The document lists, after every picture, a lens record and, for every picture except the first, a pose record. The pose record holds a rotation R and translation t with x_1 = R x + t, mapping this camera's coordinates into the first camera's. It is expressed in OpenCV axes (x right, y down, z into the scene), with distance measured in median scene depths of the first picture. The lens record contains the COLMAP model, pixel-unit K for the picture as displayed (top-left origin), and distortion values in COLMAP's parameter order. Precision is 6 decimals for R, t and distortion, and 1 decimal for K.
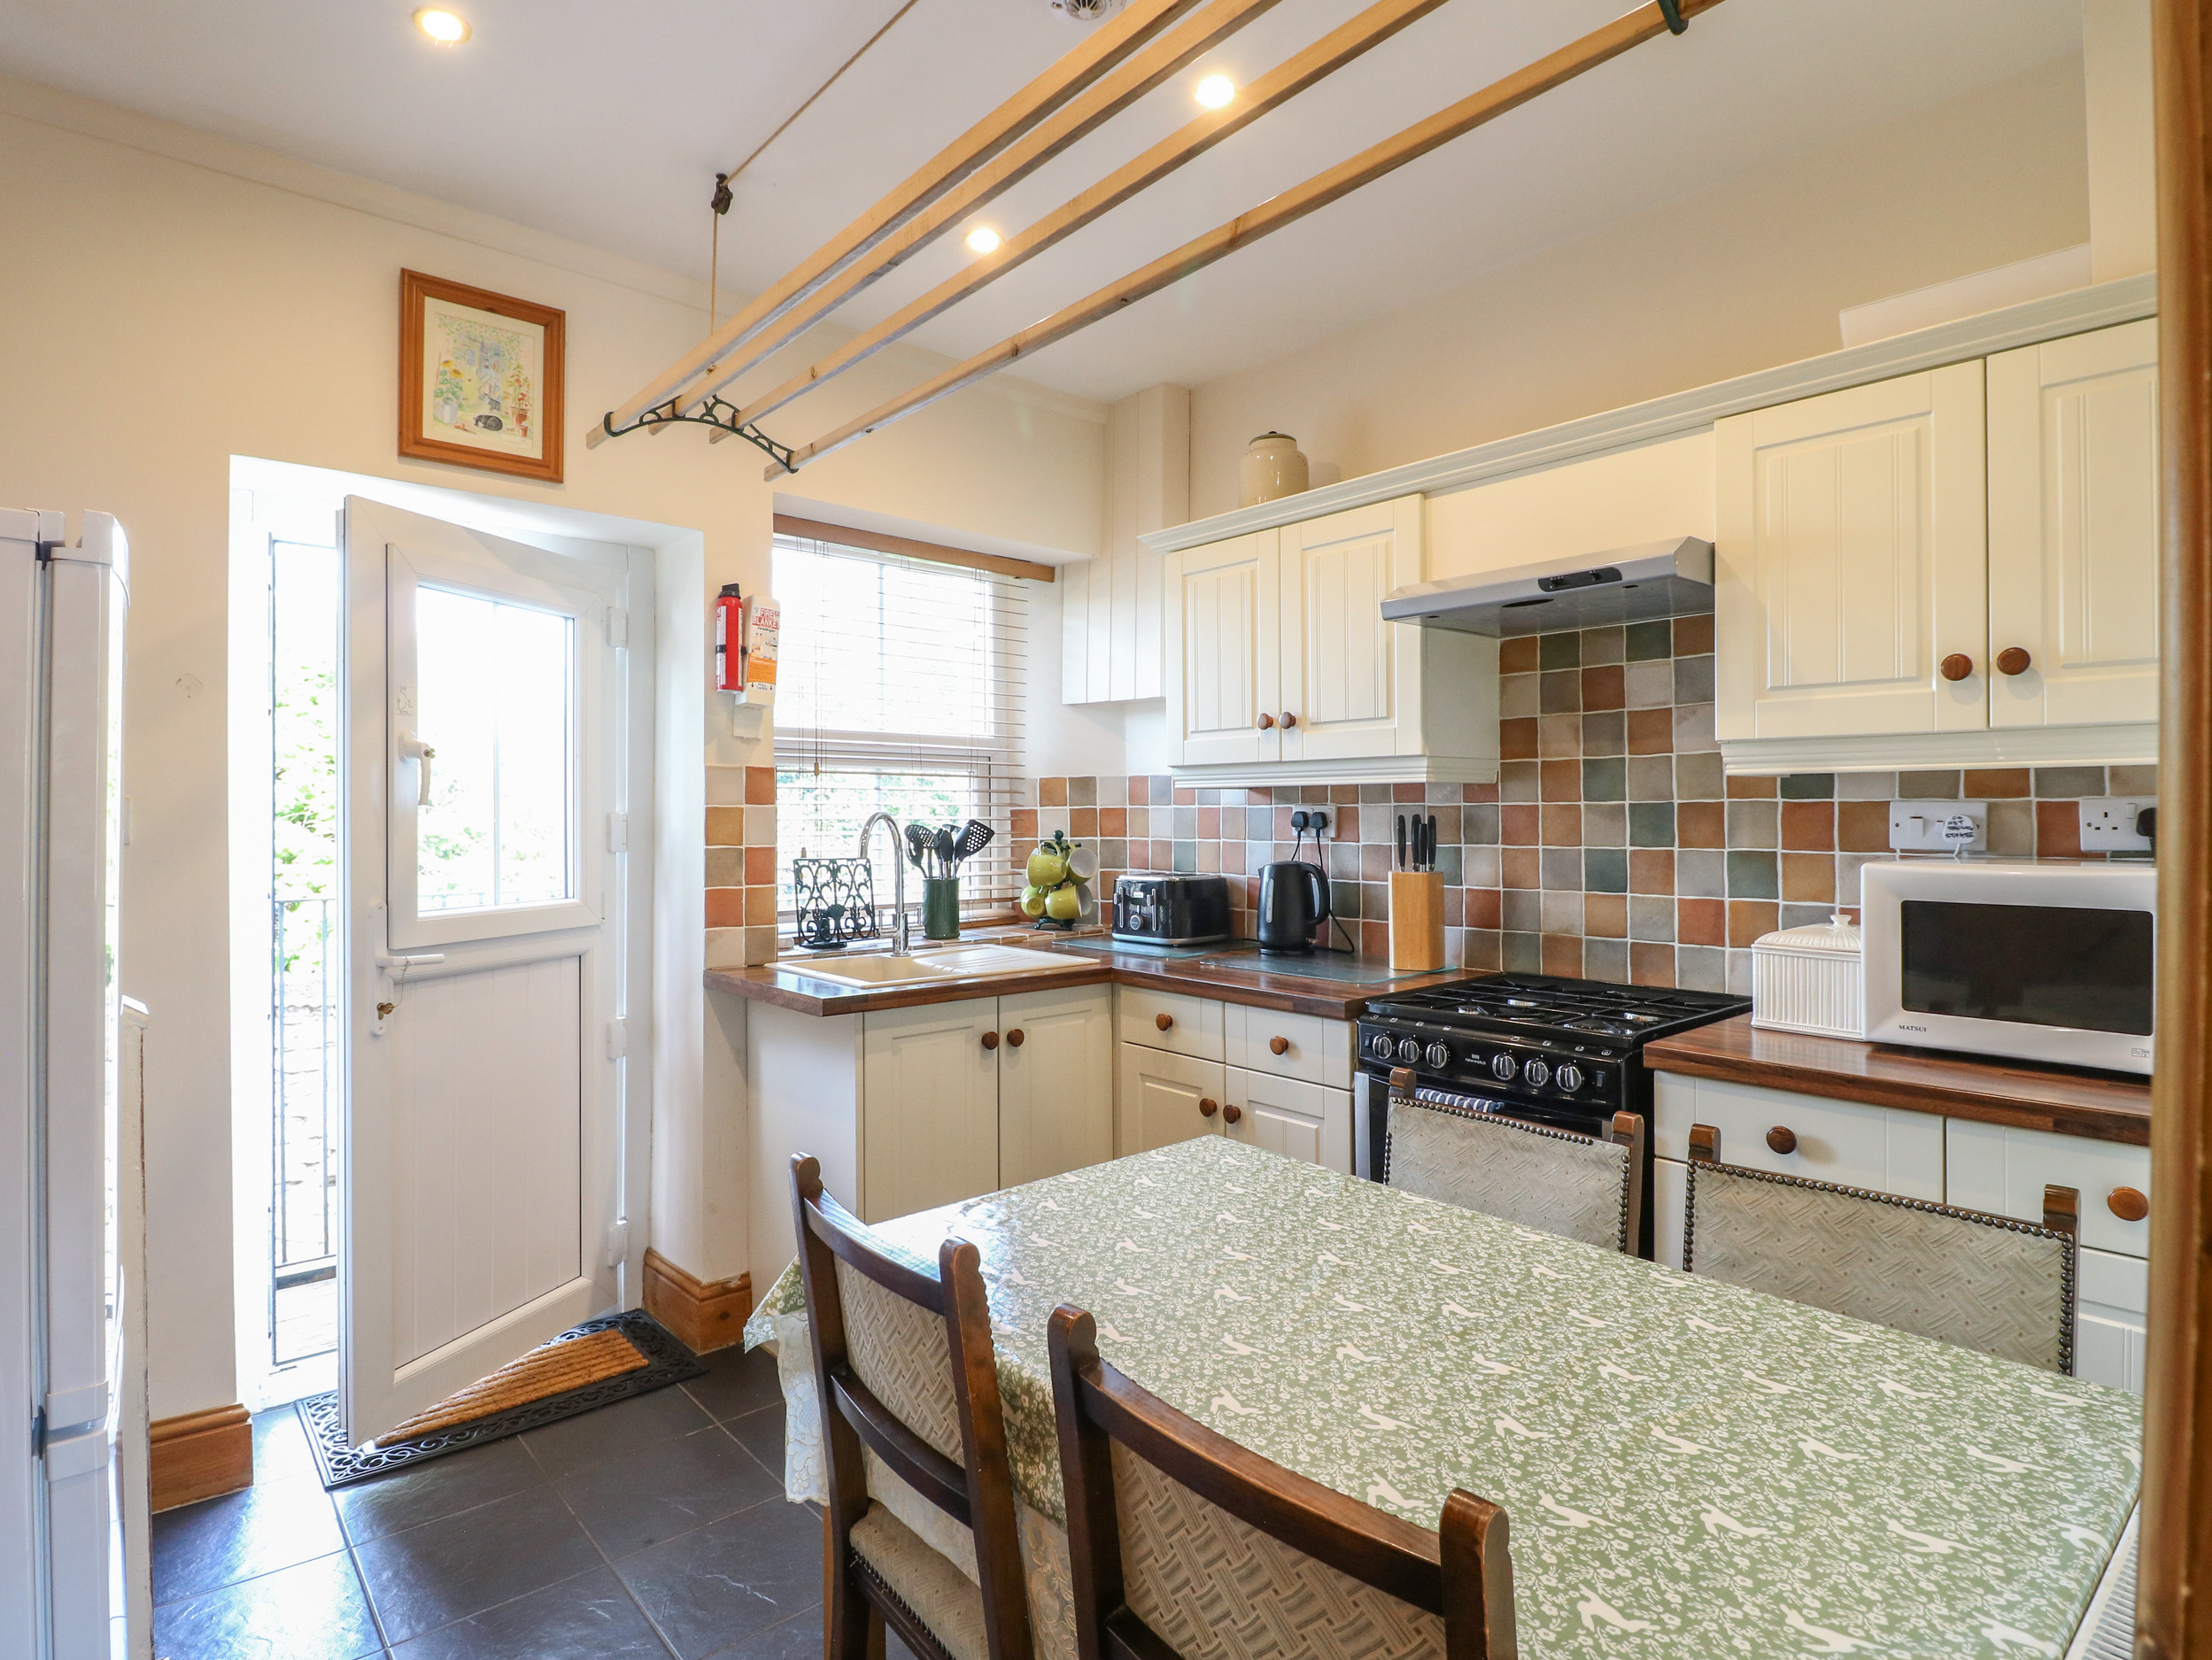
lens RADIAL K [[1190.6, 0, 1117.1], [0, 1190.6, 811.7], [0, 0, 1]] dist [-0.000558, -0.000479]
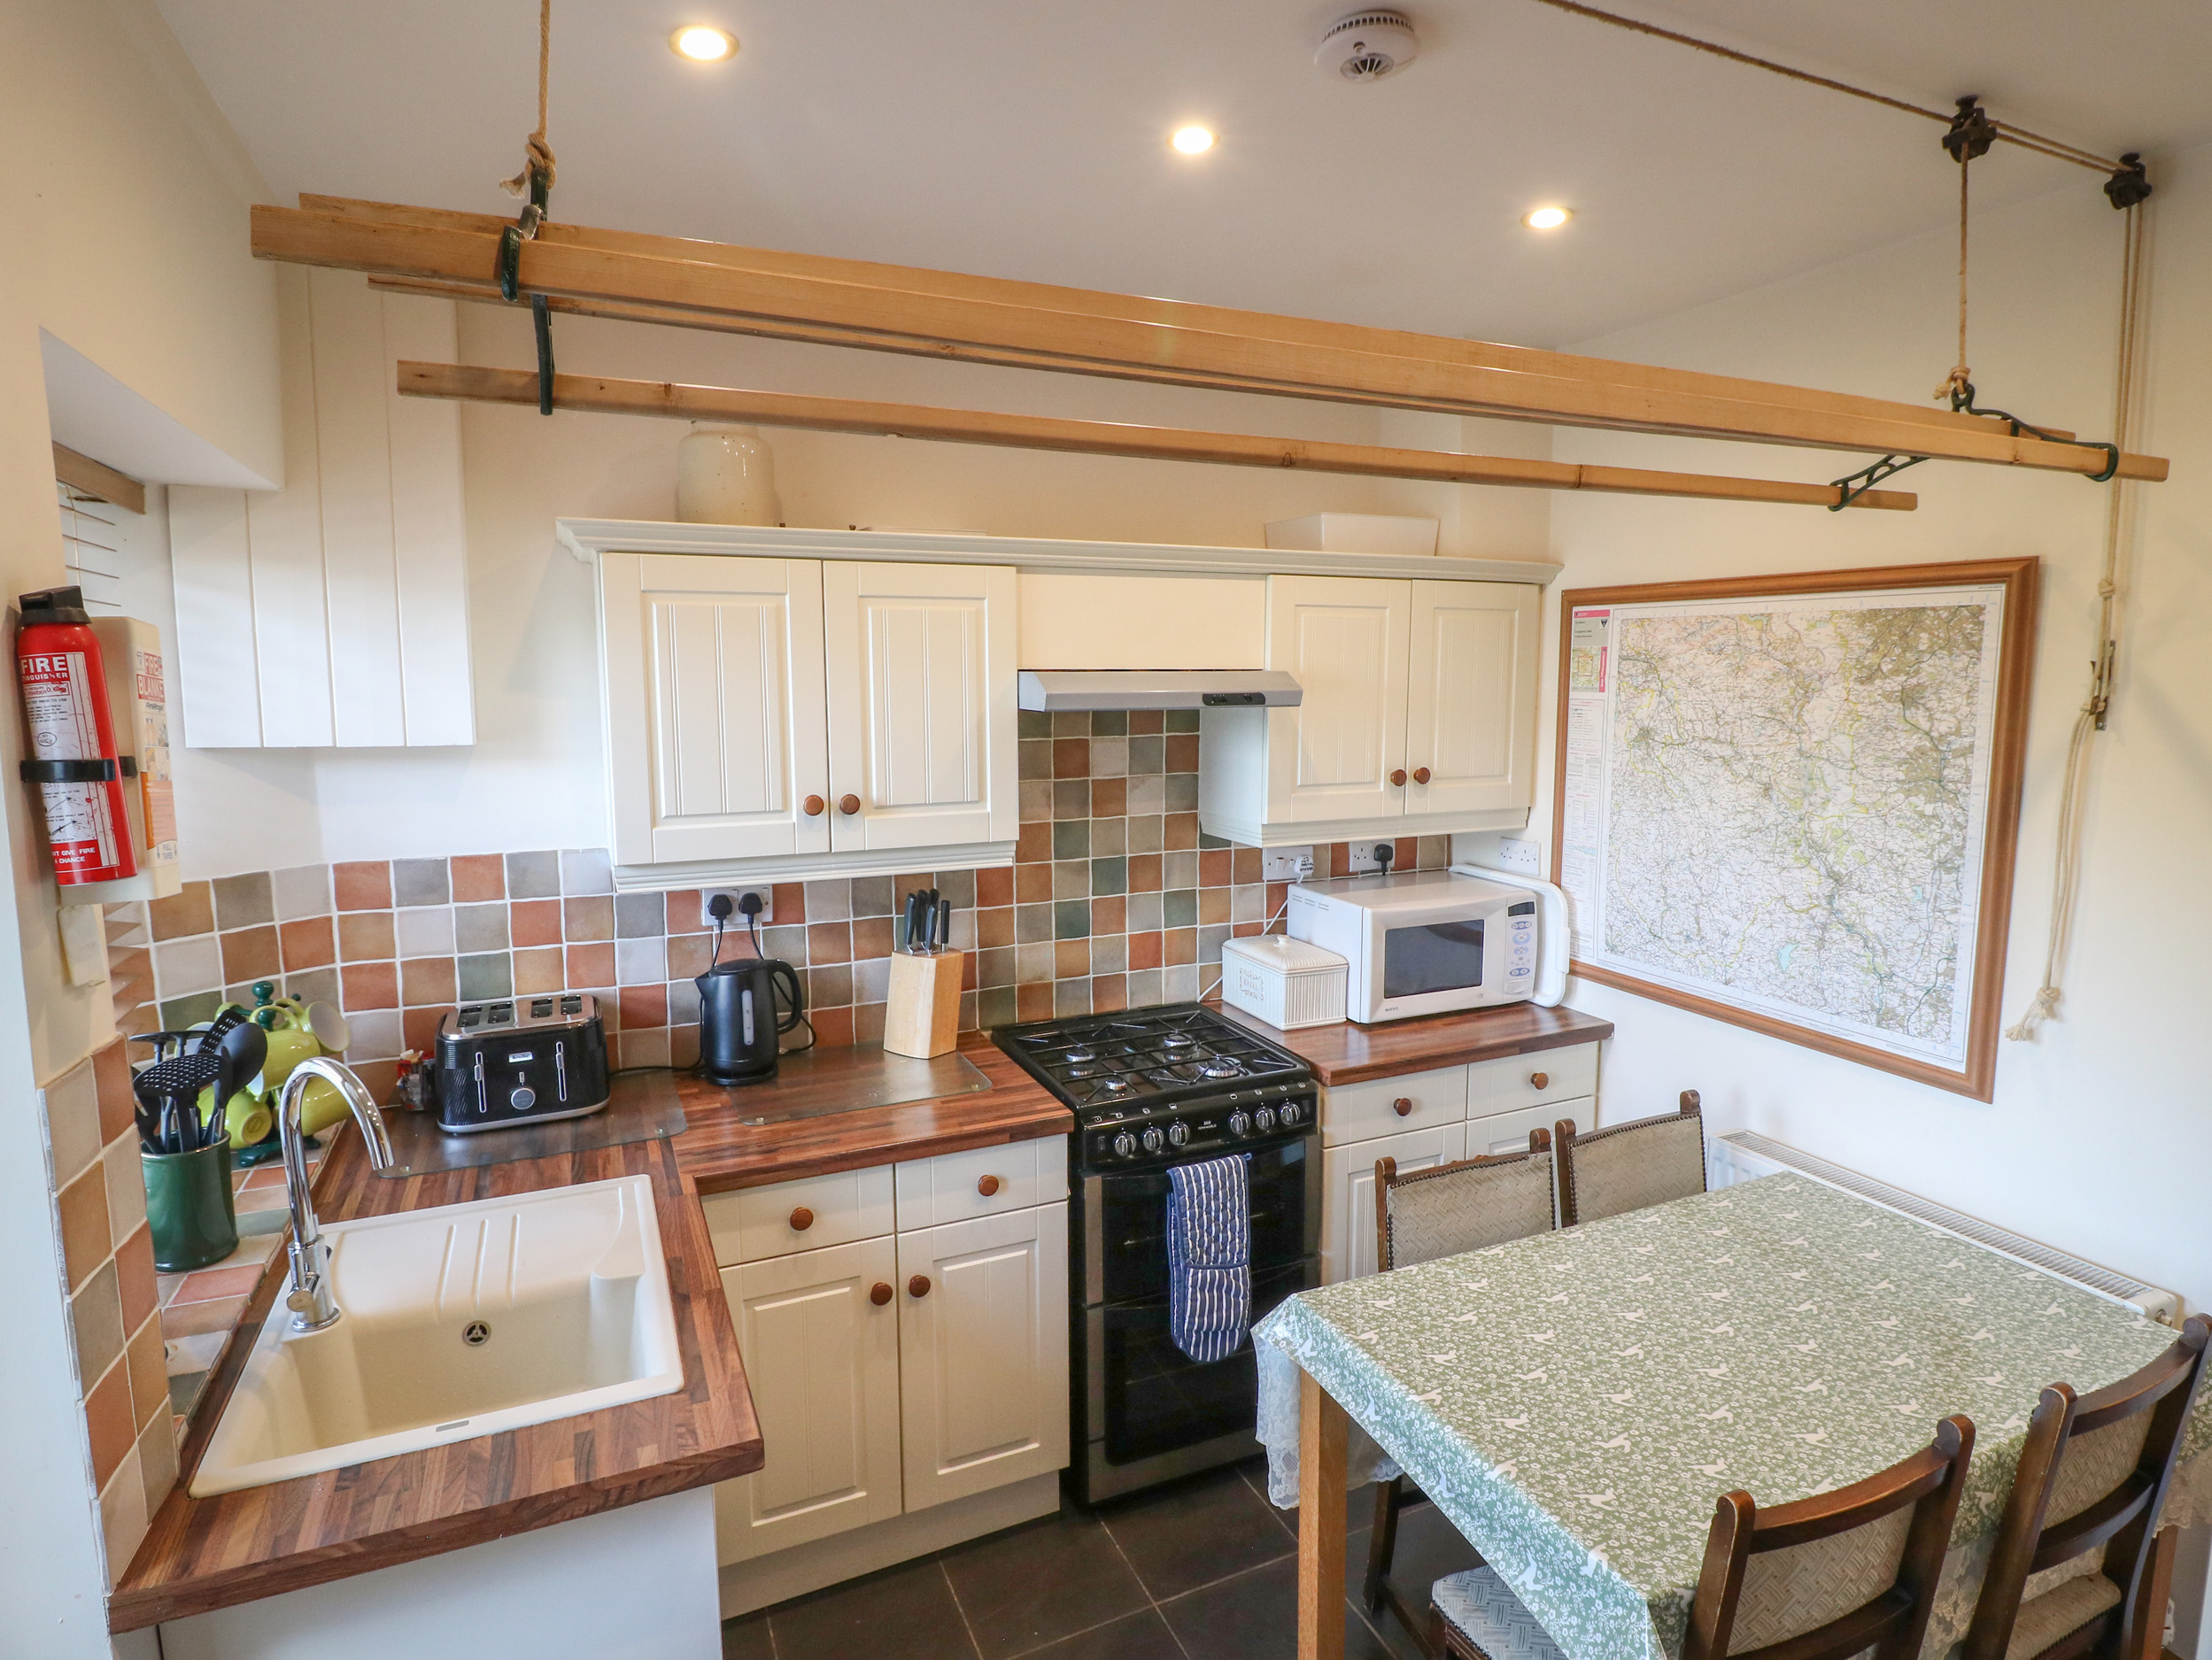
lens RADIAL K [[1190.6, 0, 1107.3], [0, 1190.6, 810.2], [0, 0, 1]] dist [-0.000558, -0.000479]
pose [[0.292022, -0.108576, 0.950229, -0.540579], [-0.002567, 0.993443, 0.114302, -0.153759], [-0.956408, -0.035818, 0.289828, 0.543967]]
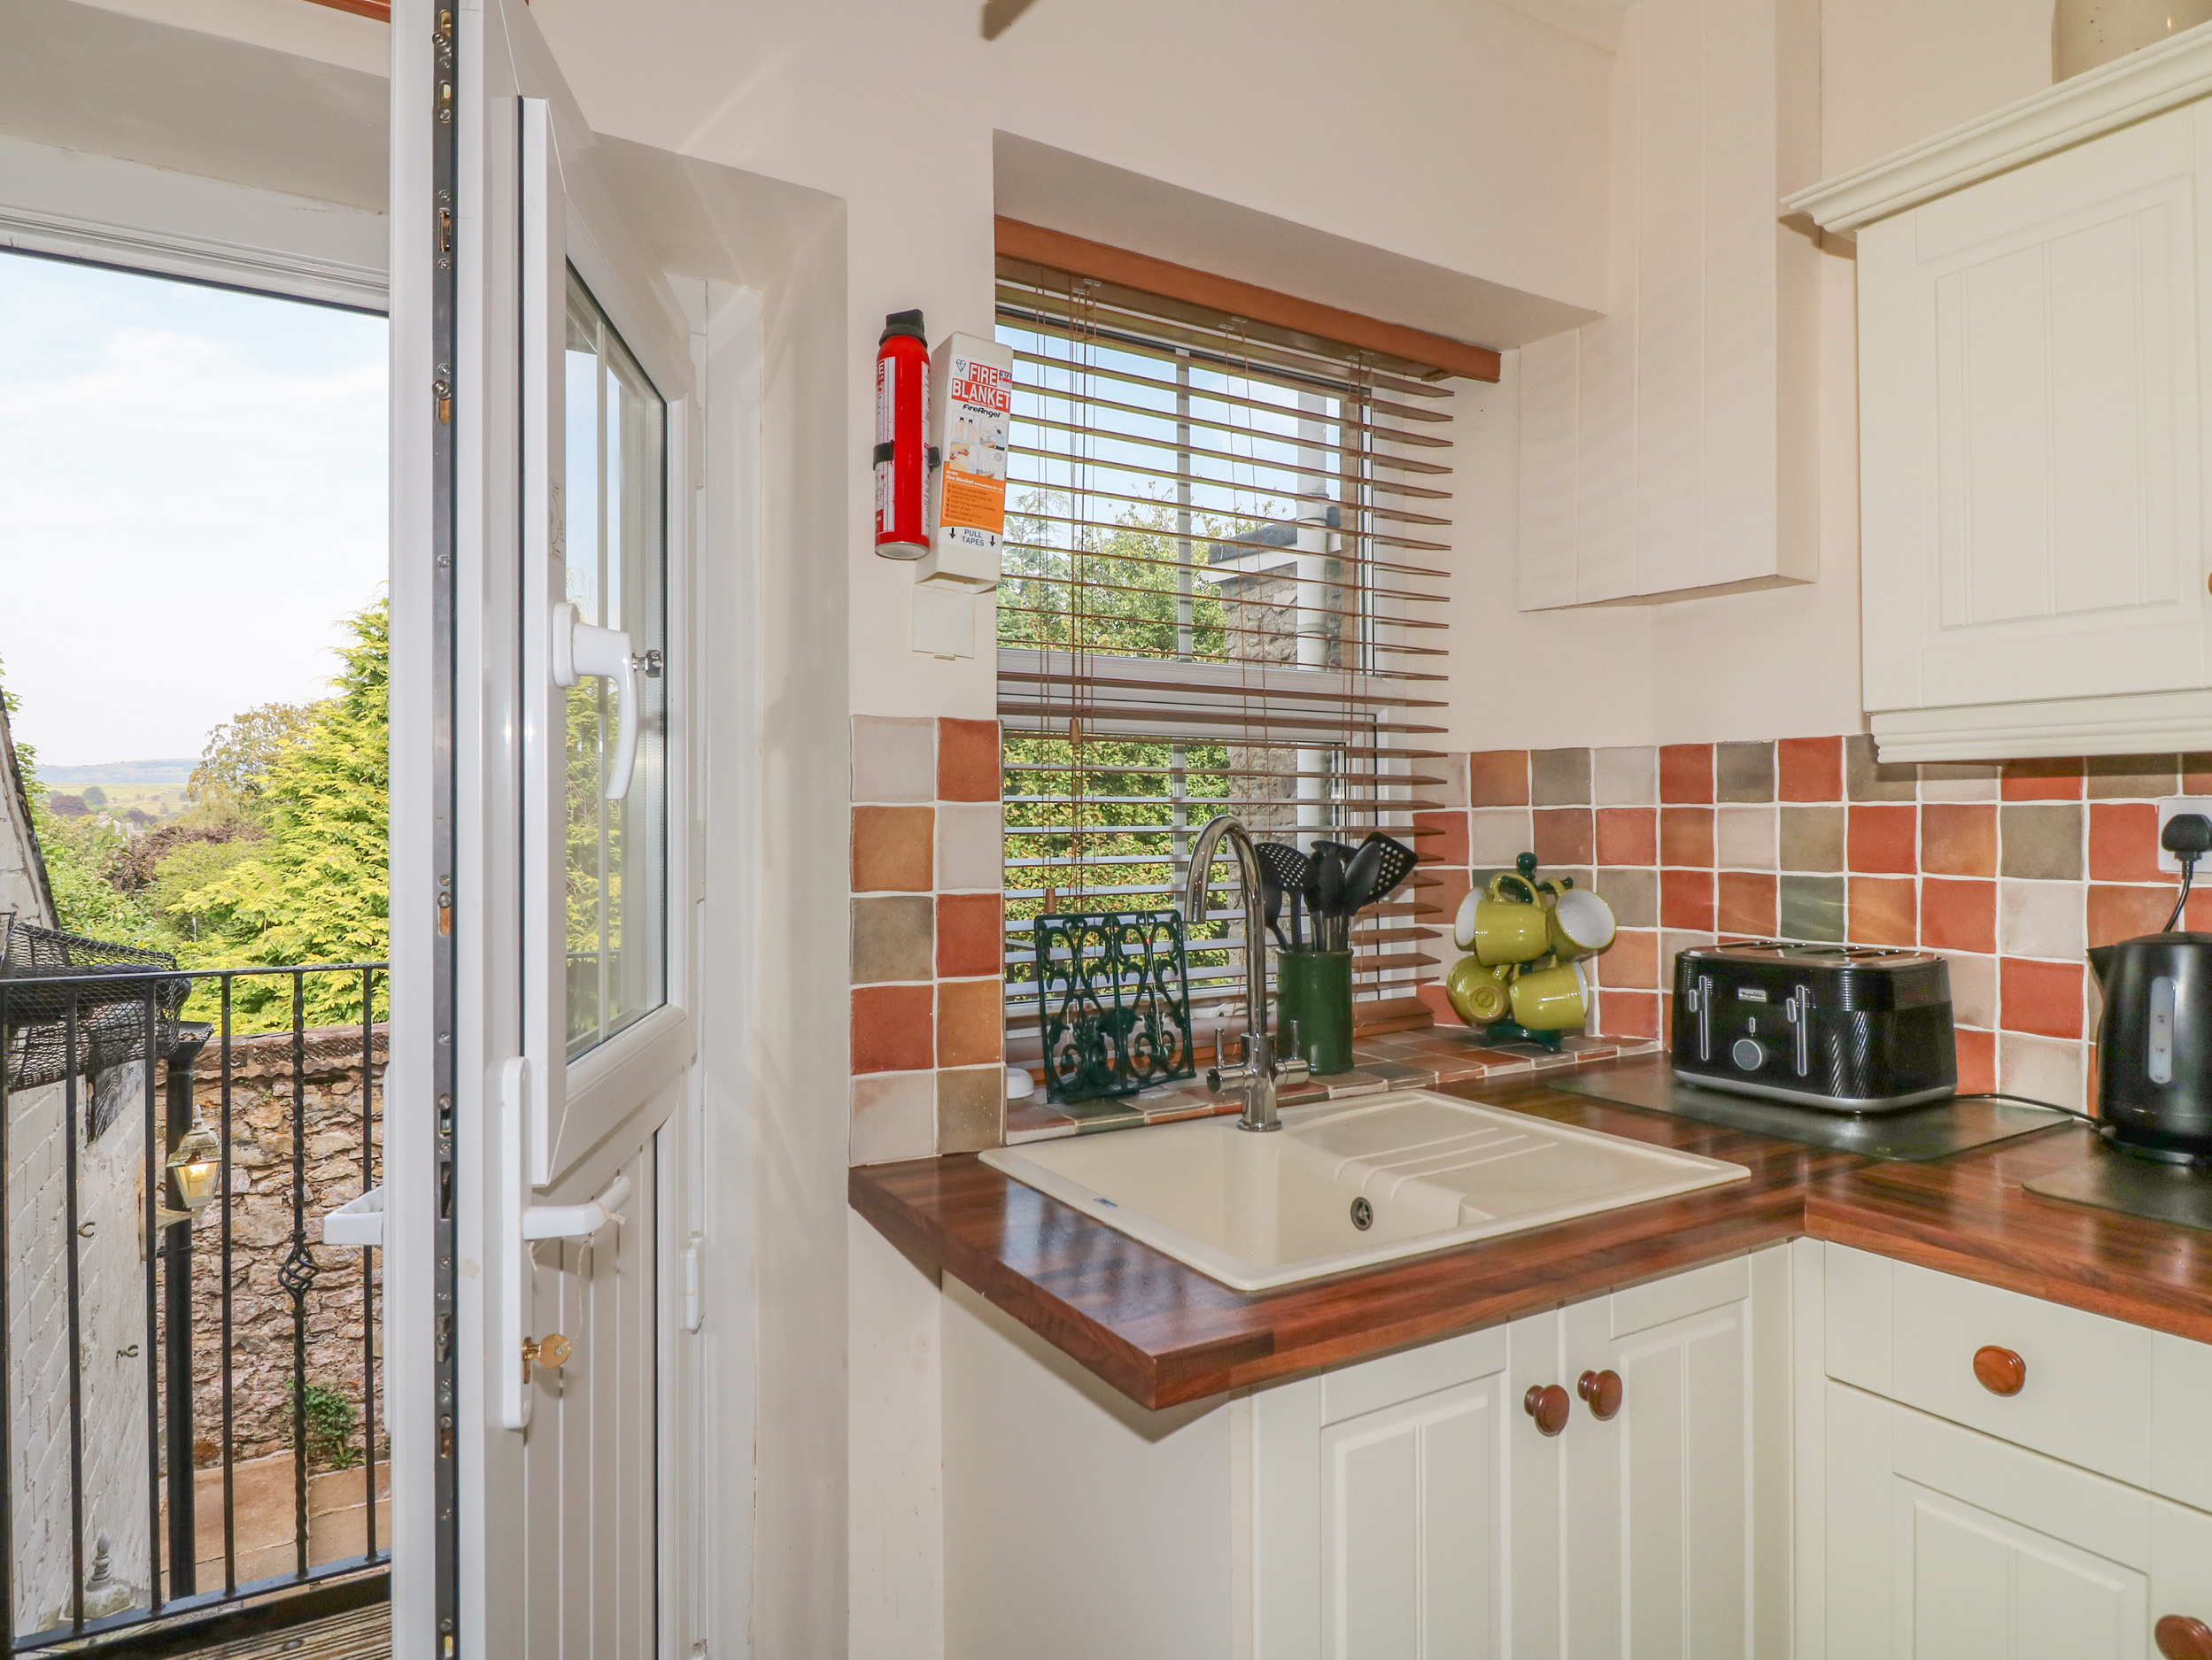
lens RADIAL K [[1319.7, 0, 1100.6], [0, 1319.7, 829.7], [0, 0, 1]] dist [0.000050, -0.001777]
pose [[0.983950, -0.000922, -0.178443, -0.151472], [0.002463, 0.999962, 0.008410, 0.000862], [0.178429, -0.008714, 0.983914, 0.484276]]
